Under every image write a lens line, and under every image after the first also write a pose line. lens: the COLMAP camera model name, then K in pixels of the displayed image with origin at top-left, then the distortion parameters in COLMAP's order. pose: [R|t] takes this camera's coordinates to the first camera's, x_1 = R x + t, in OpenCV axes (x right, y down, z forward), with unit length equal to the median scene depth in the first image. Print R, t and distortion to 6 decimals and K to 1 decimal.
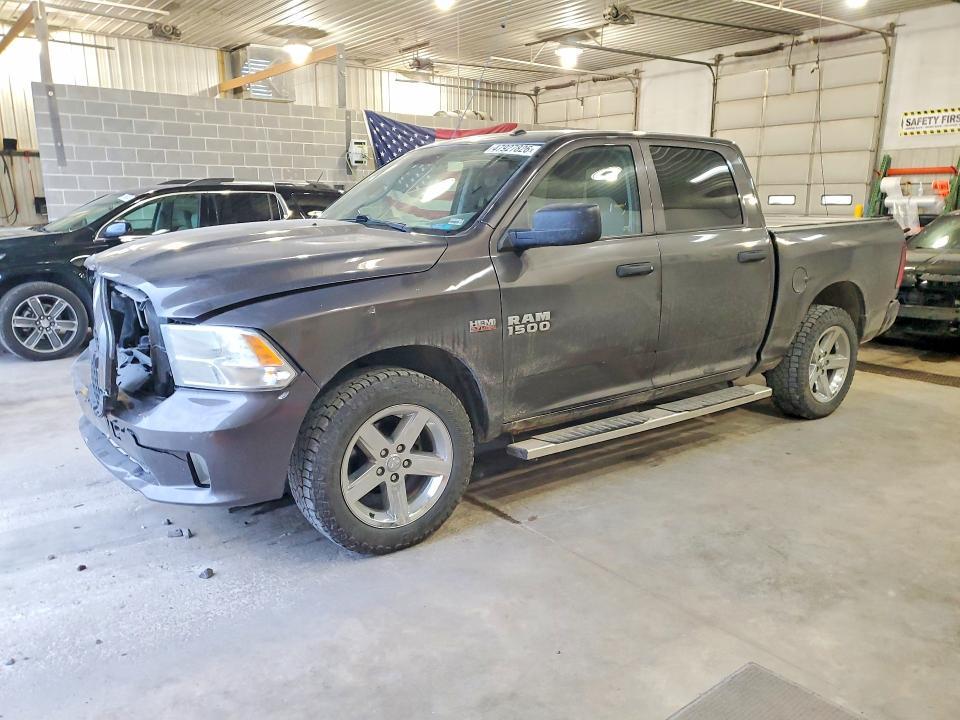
lens RADIAL K [[753.5, 0, 480.0], [0, 753.5, 360.0], [0, 0, 1]] dist [0.081979, -0.160219]
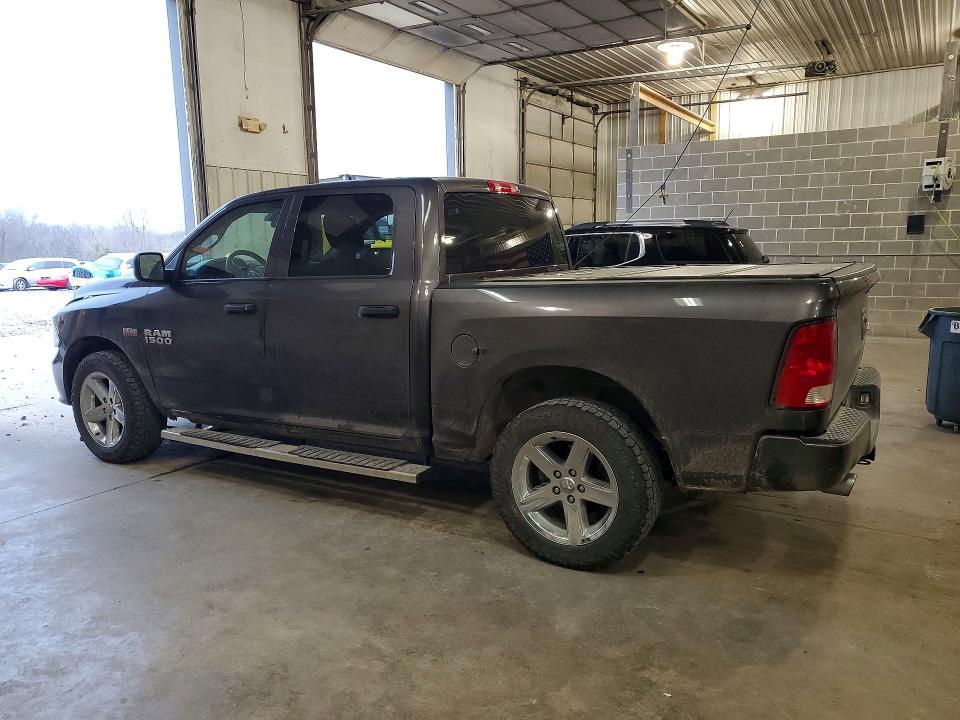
lens RADIAL K [[753.5, 0, 480.0], [0, 753.5, 360.0], [0, 0, 1]] dist [0.081979, -0.160219]
pose [[0.366801, 0.137050, -0.920149, 1.212407], [-0.174366, 0.981689, 0.076708, -0.167598], [0.913813, 0.132306, 0.383981, 0.785022]]
